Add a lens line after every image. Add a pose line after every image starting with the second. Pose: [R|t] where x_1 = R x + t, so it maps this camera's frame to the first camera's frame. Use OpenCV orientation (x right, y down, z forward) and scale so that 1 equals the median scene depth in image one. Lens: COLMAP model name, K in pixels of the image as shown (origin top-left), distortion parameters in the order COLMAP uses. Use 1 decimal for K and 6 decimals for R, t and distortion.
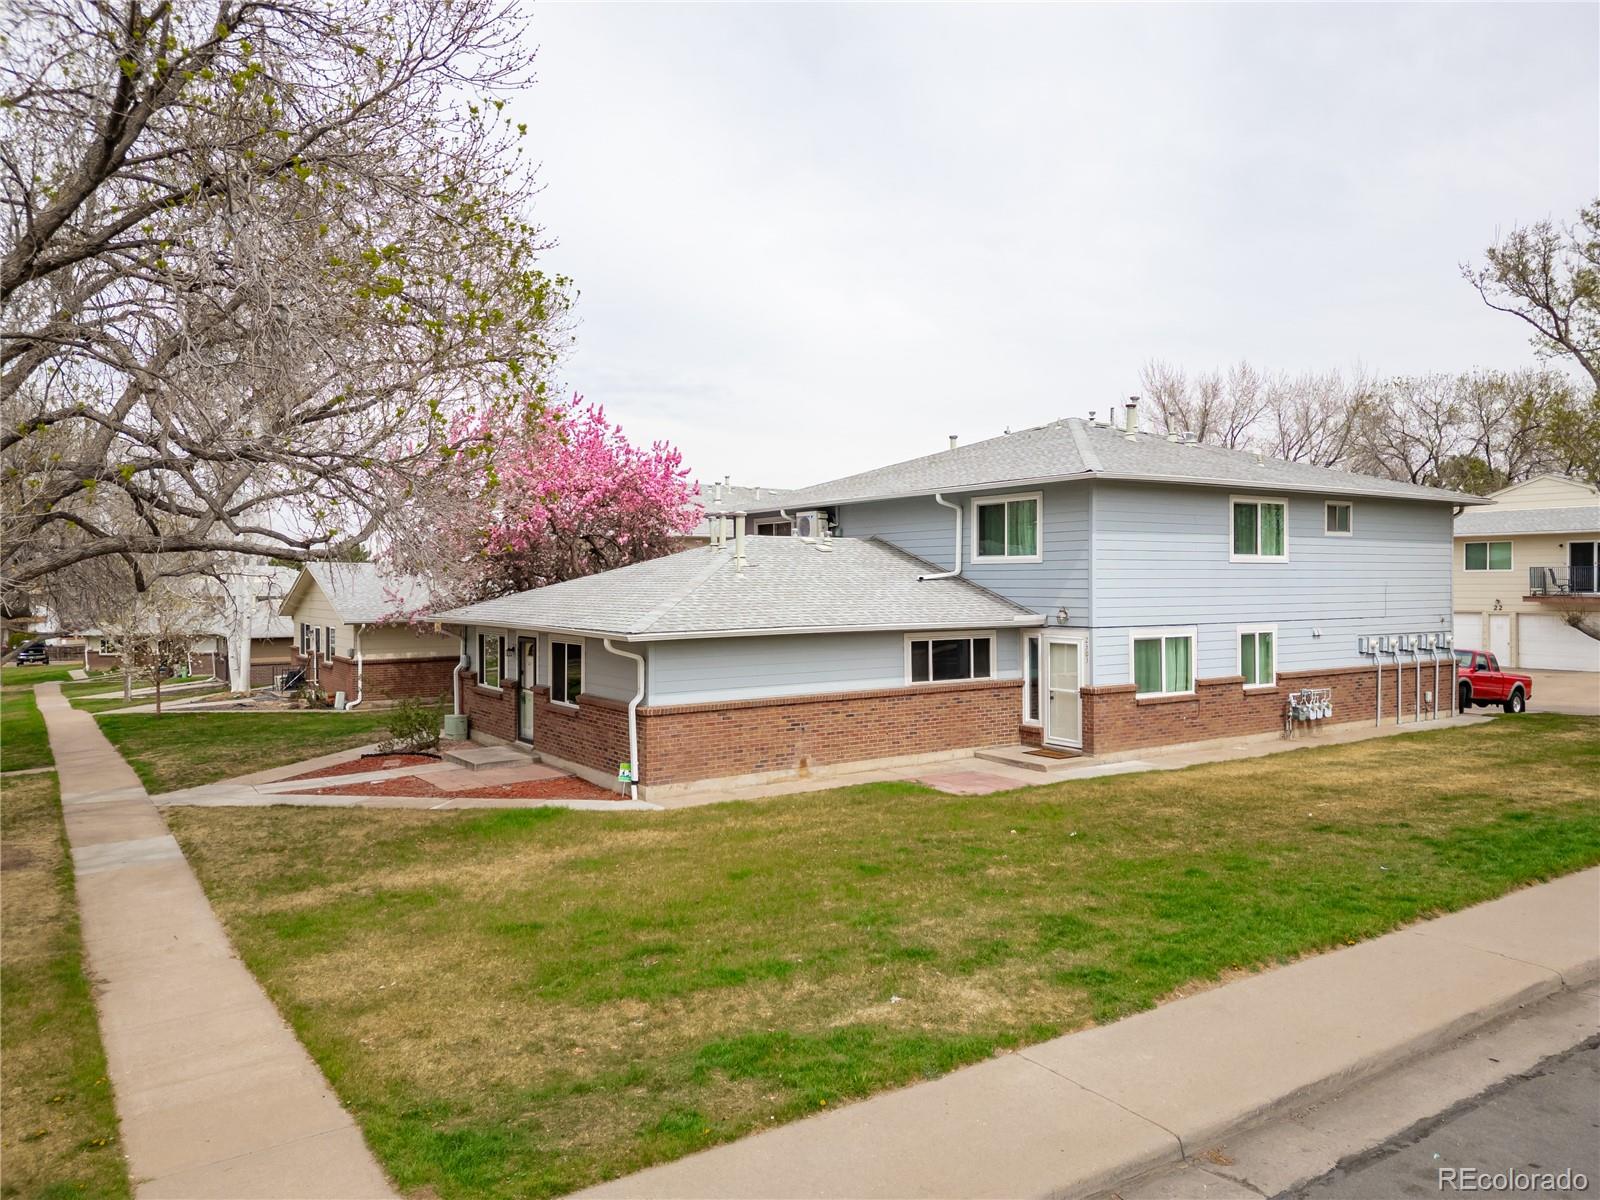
lens RADIAL K [[1109.1, 0, 801.0], [0, 1109.1, 593.3], [0, 0, 1]] dist [0.097148, -0.109104]
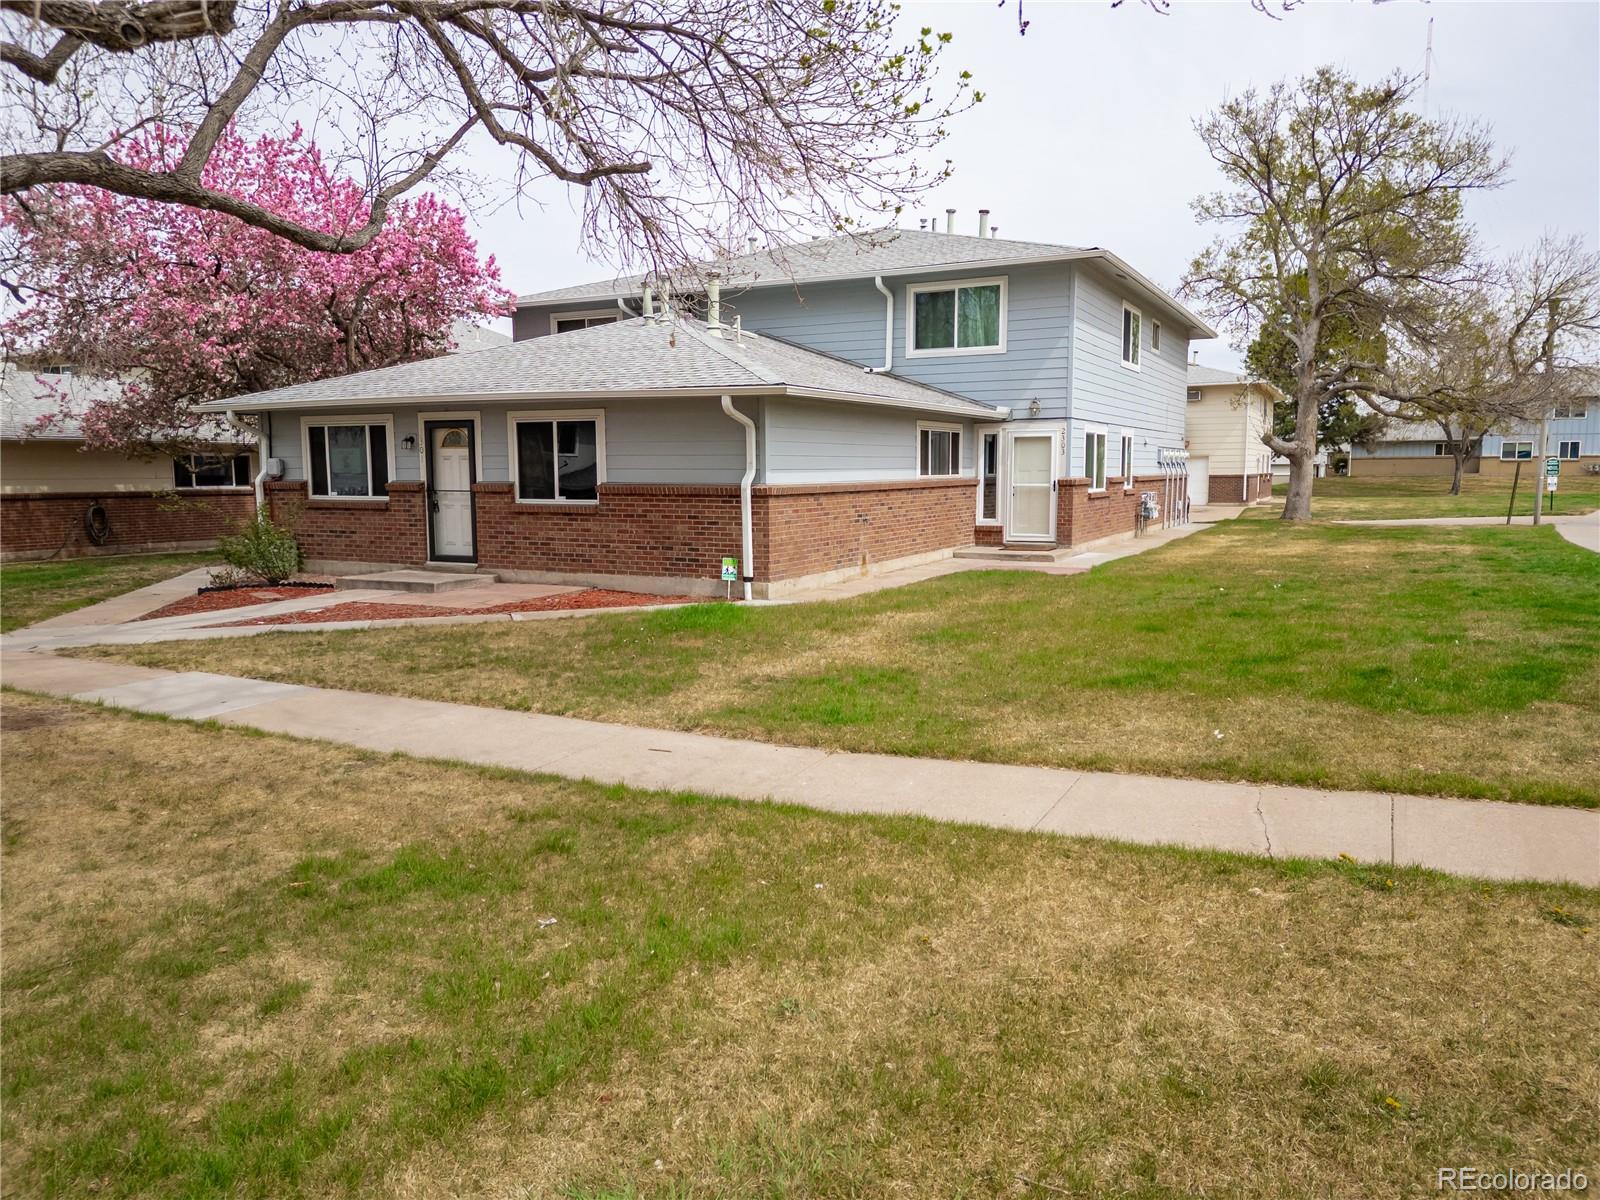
lens RADIAL K [[1109.1, 0, 801.0], [0, 1109.1, 593.3], [0, 0, 1]] dist [0.097148, -0.109104]
pose [[0.882058, -0.051439, 0.468324, -0.400532], [0.003532, 0.994716, 0.102604, 0.078939], [-0.471127, -0.088849, 0.877579, 0.222338]]
